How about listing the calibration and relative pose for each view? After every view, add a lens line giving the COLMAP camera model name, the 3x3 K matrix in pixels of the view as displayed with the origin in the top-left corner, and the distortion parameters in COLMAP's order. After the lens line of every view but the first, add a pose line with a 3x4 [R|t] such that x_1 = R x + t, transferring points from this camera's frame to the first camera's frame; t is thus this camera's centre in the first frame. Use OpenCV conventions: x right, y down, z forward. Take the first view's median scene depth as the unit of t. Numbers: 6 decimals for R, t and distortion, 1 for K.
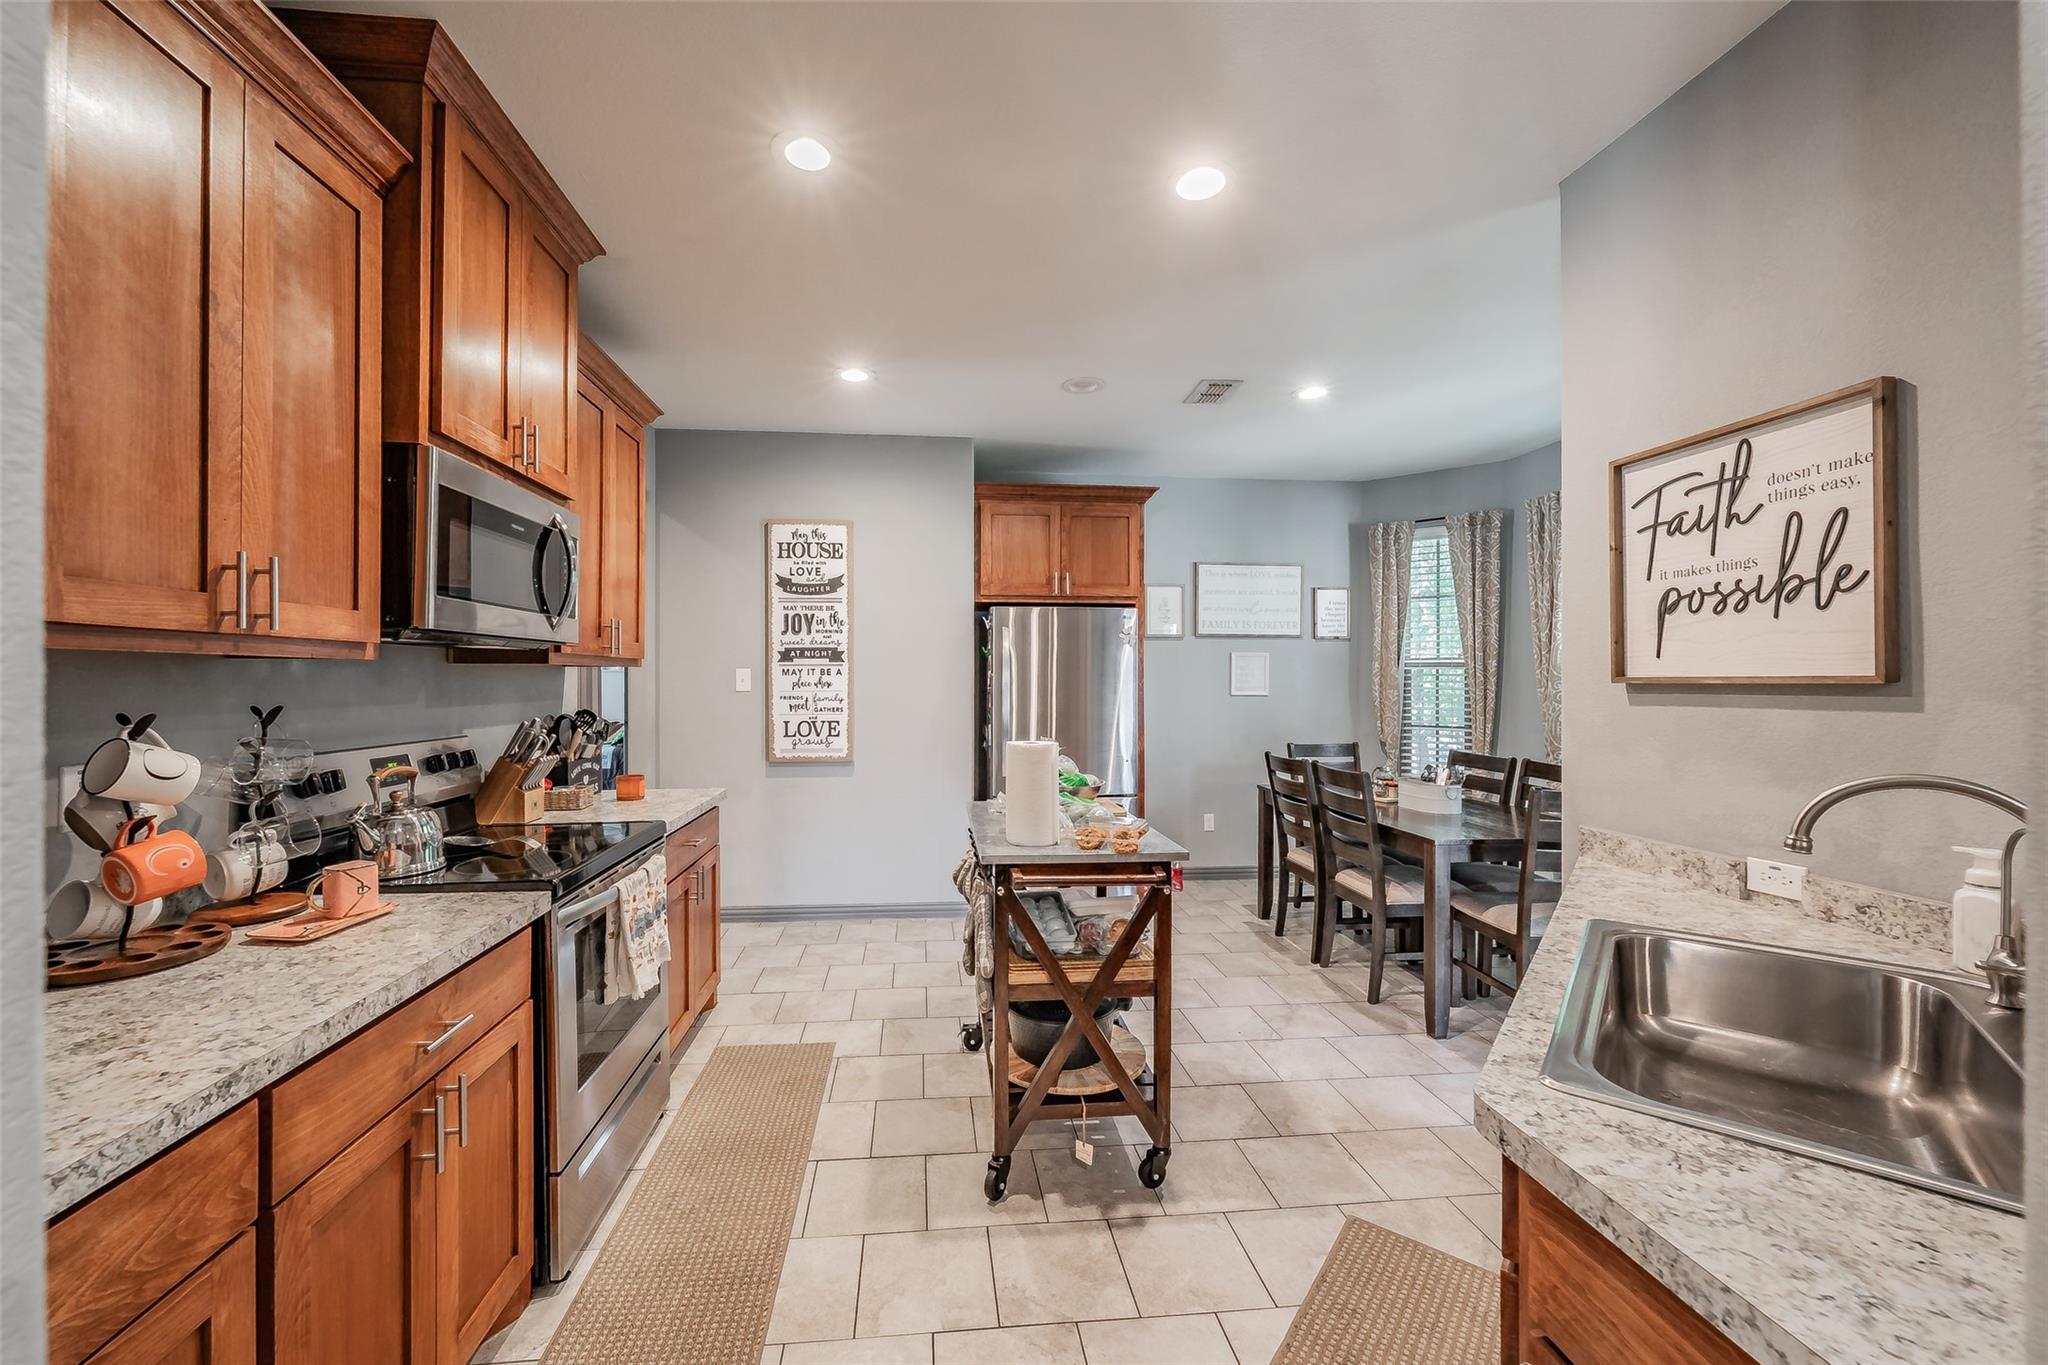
lens RADIAL K [[773.1, 0, 991.3], [0, 773.1, 676.4], [0, 0, 1]] dist [-0.000117, -0.000024]
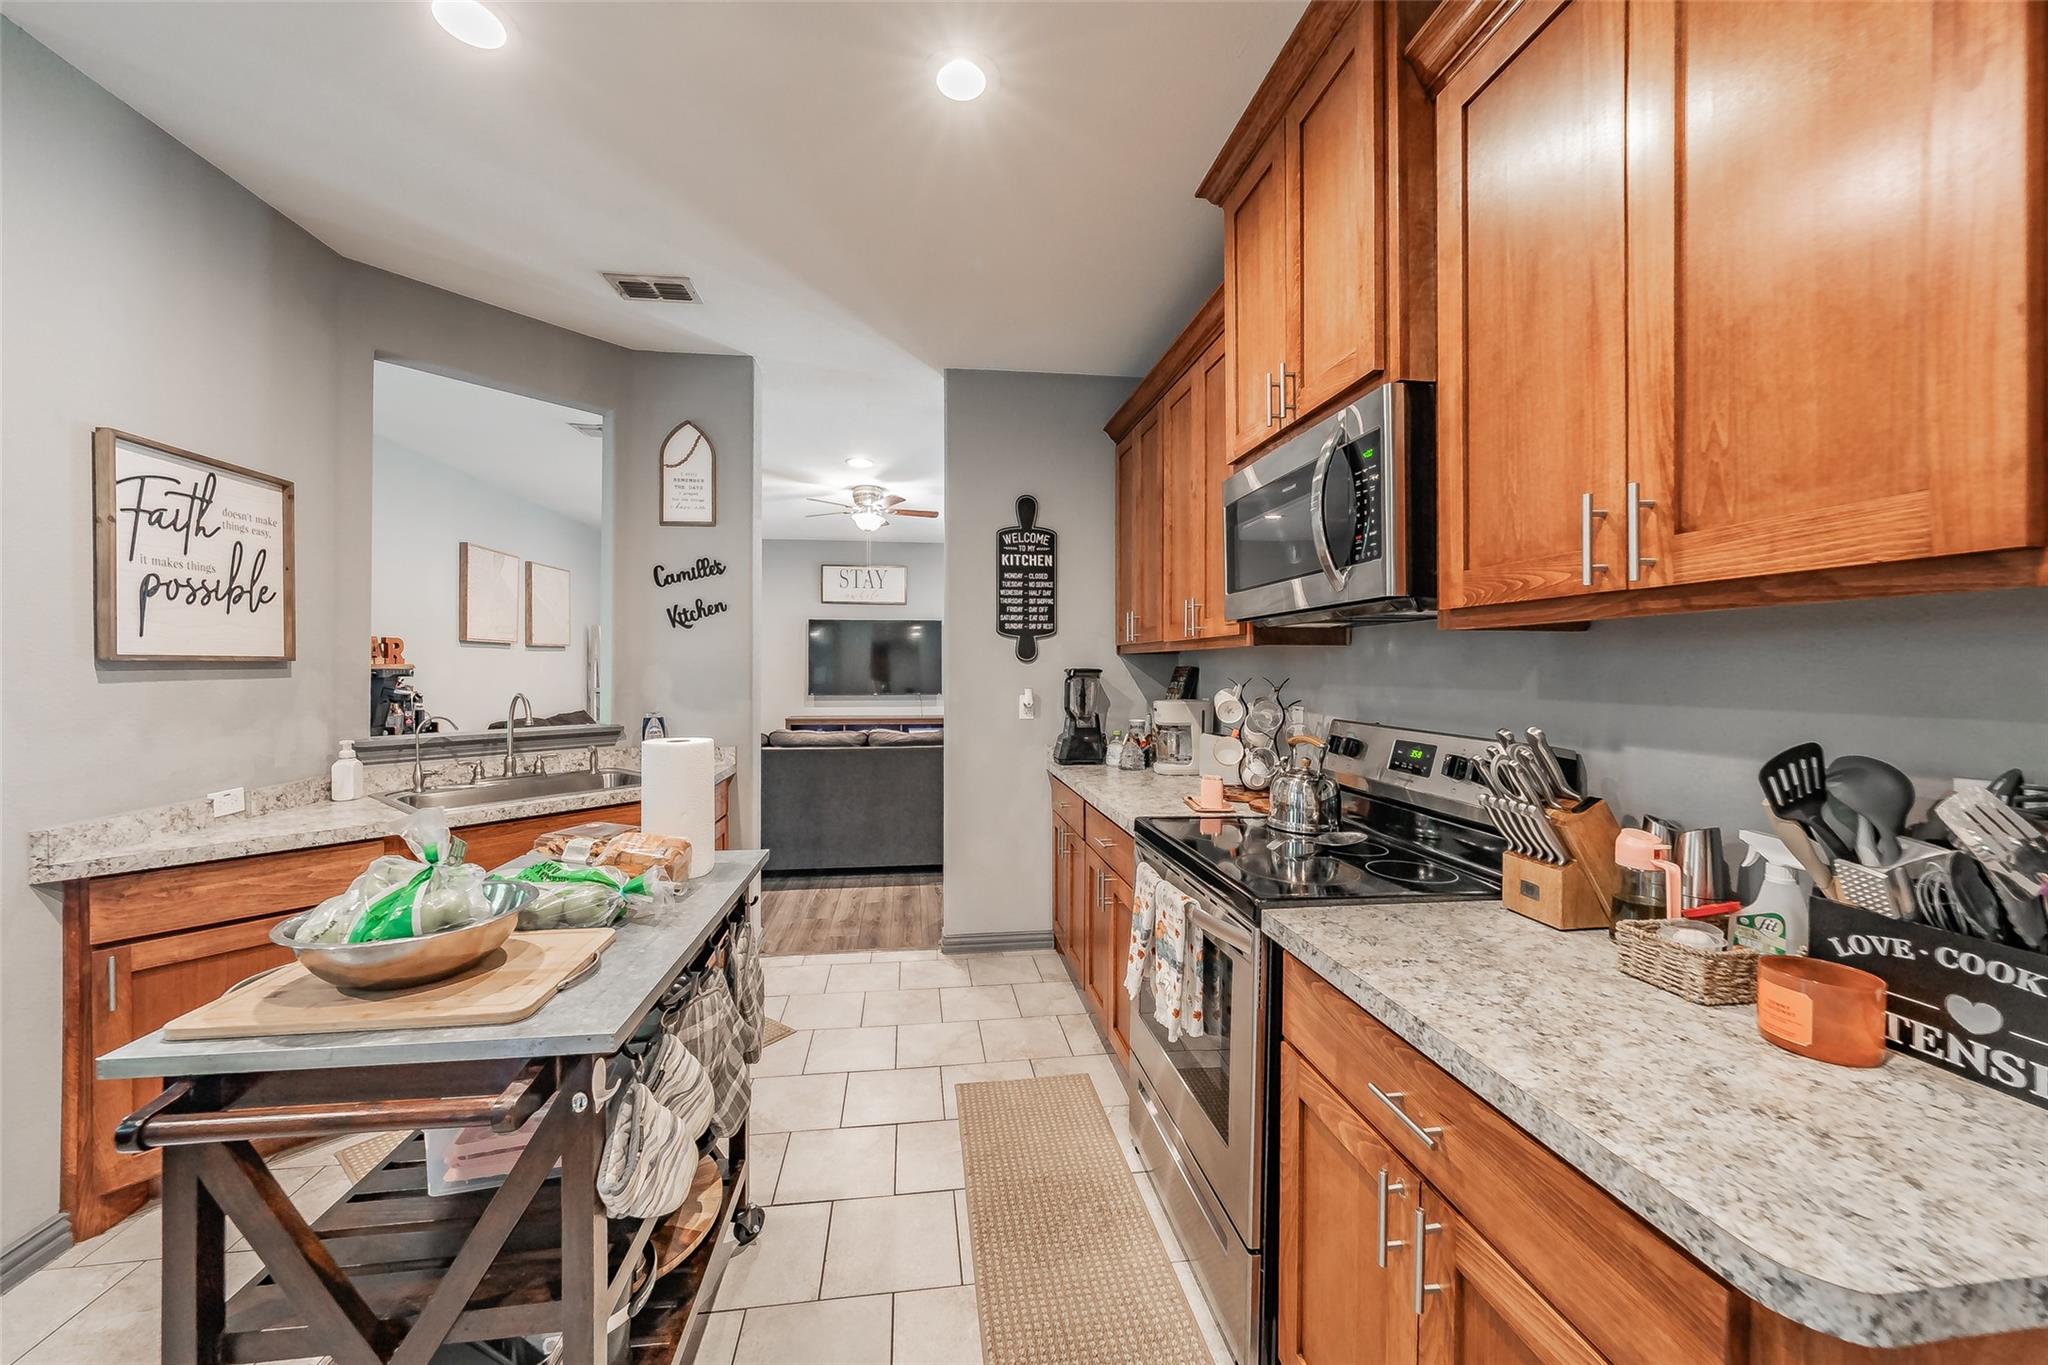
lens RADIAL K [[755.2, 0, 1009.7], [0, 755.2, 673.0], [0, 0, 1]] dist [-0.001278, -0.000068]
pose [[-0.999128, -0.001553, -0.041731, -0.119119], [-0.001759, 0.999986, 0.004895, 0.007955], [0.041723, 0.004964, -0.999117, 0.876699]]
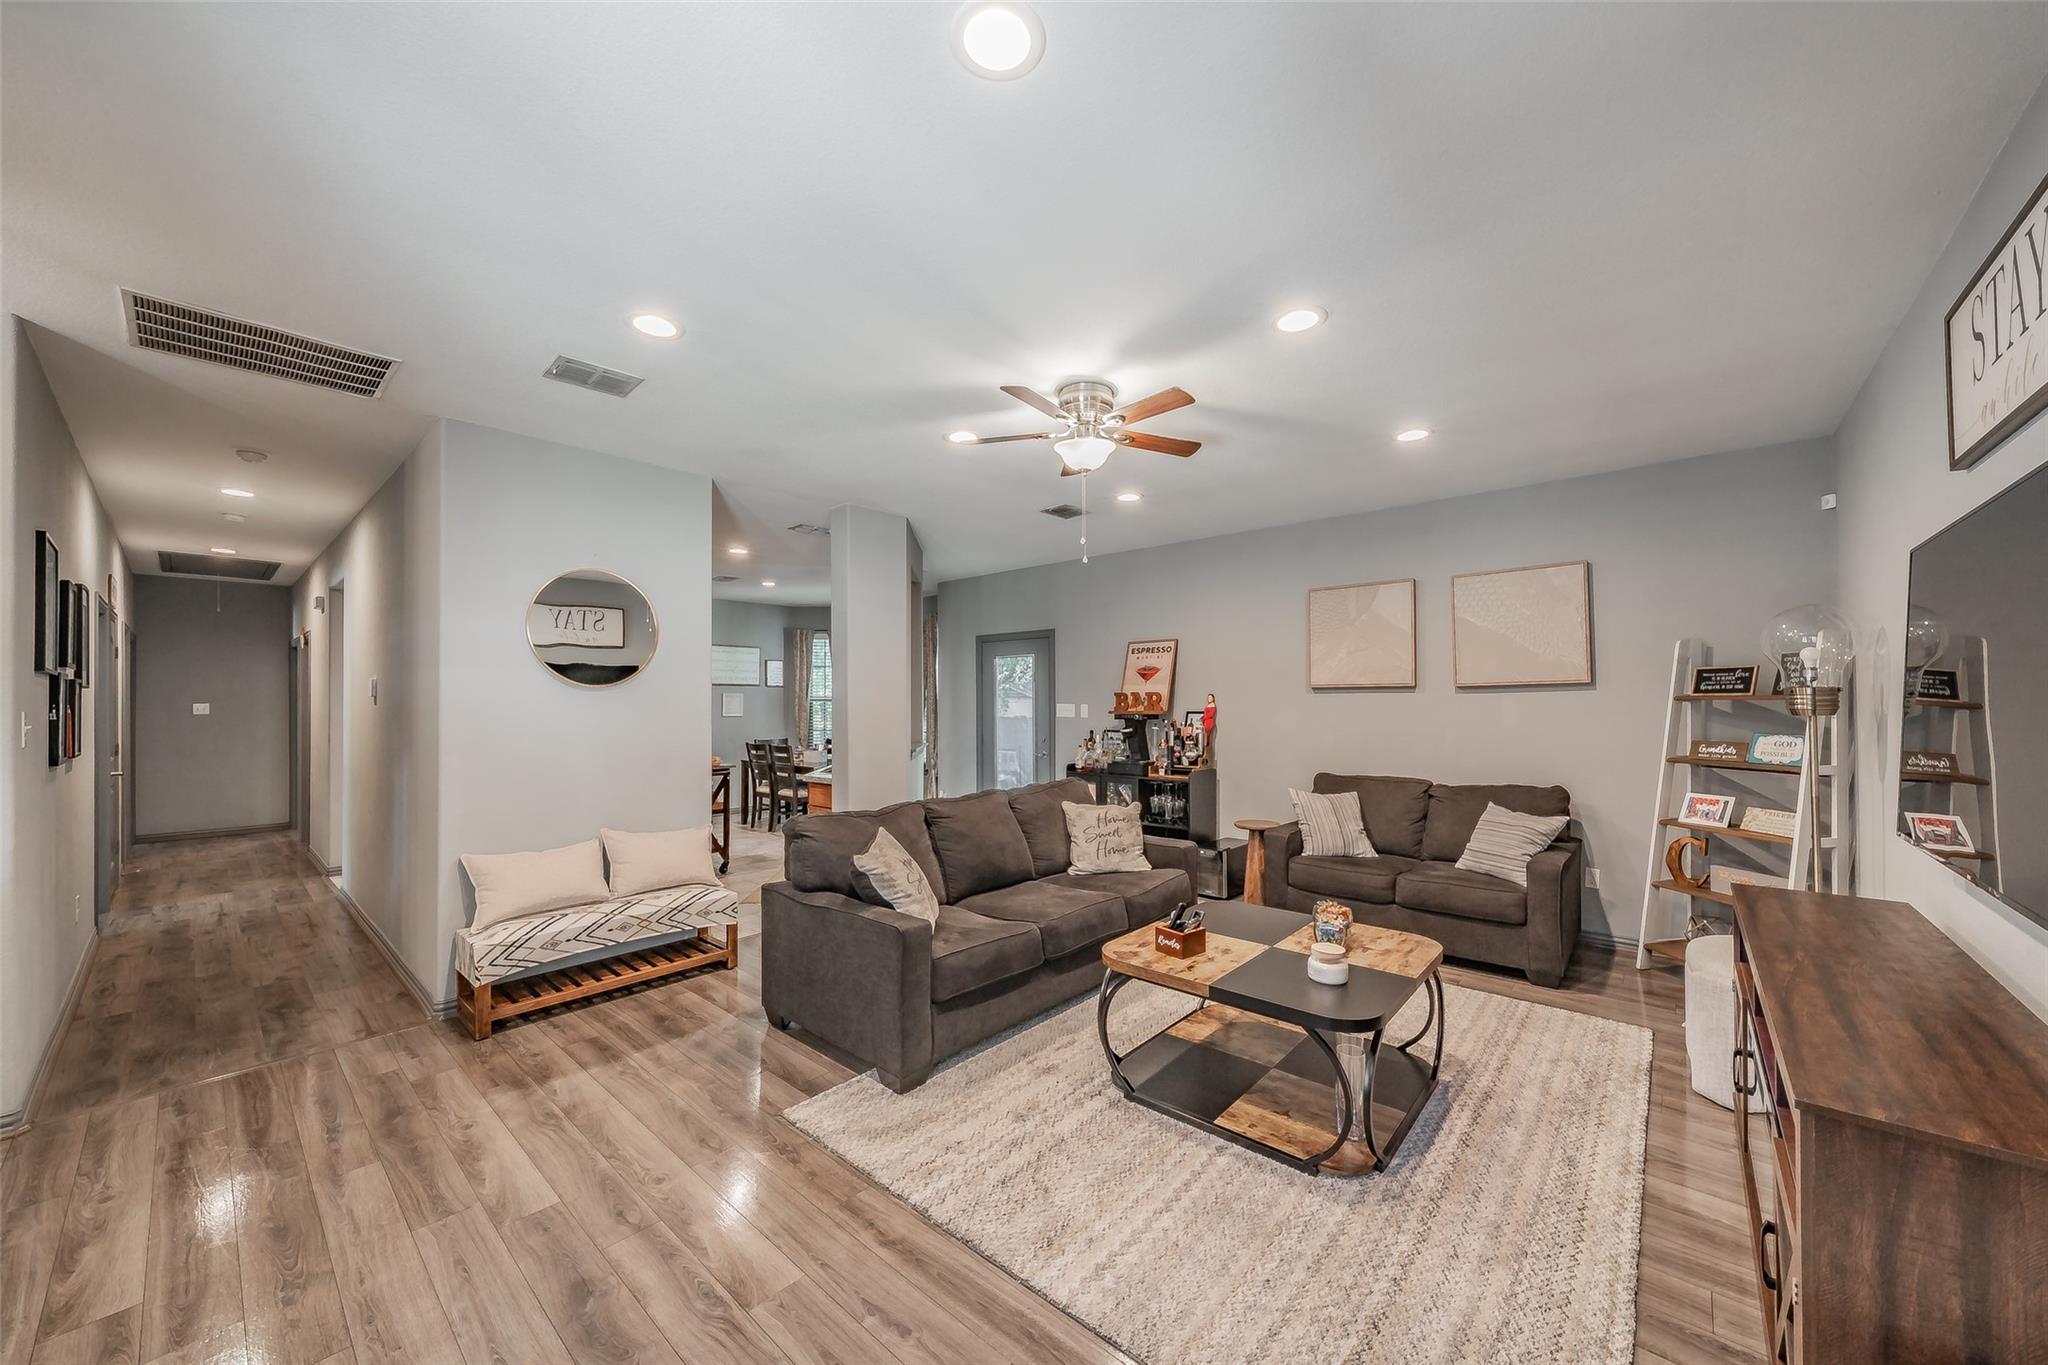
lens RADIAL K [[729.0, 0, 1048.0], [0, 729.0, 693.1], [0, 0, 1]] dist [0.000557, 0.000070]
pose [[0.709359, 0.003909, 0.704837, -0.435373], [0.002405, 0.999965, -0.007966, -0.018325], [-0.704843, 0.007346, 0.709325, -0.937257]]
